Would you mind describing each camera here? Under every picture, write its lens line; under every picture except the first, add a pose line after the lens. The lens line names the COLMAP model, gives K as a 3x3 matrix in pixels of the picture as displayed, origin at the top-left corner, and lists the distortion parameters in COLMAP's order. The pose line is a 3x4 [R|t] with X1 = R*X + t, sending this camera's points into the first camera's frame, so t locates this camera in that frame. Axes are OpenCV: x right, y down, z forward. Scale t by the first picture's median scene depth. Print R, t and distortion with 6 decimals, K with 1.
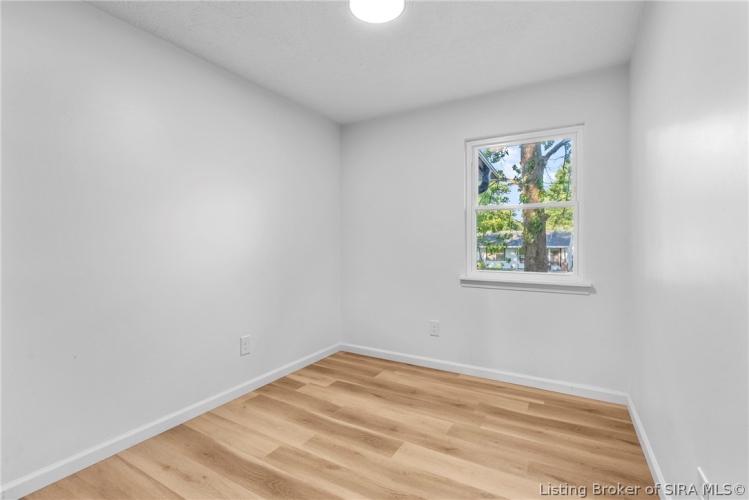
lens RADIAL K [[338.8, 0, 376.8], [0, 338.8, 247.8], [0, 0, 1]] dist [-0.000870, -0.000414]
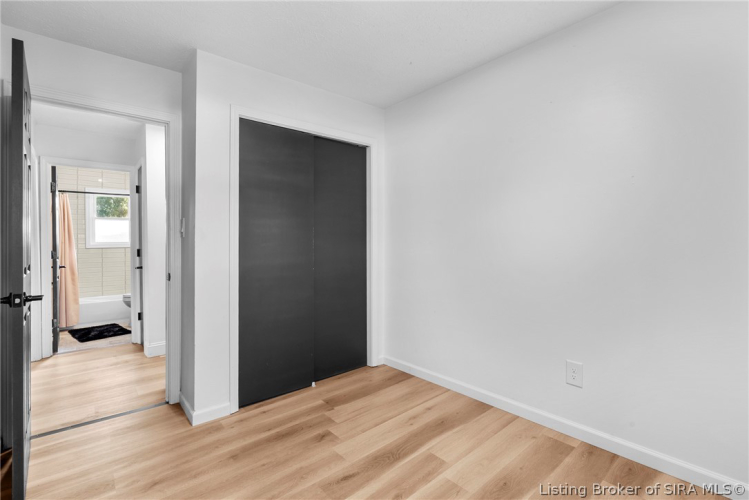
lens RADIAL K [[338.8, 0, 378.7], [0, 338.8, 245.9], [0, 0, 1]] dist [-0.000870, -0.000414]
pose [[-0.317310, 0.012953, -0.948233, 0.595058], [-0.006874, 0.999849, 0.015959, -0.011360], [0.948297, 0.011582, -0.317174, 1.039492]]
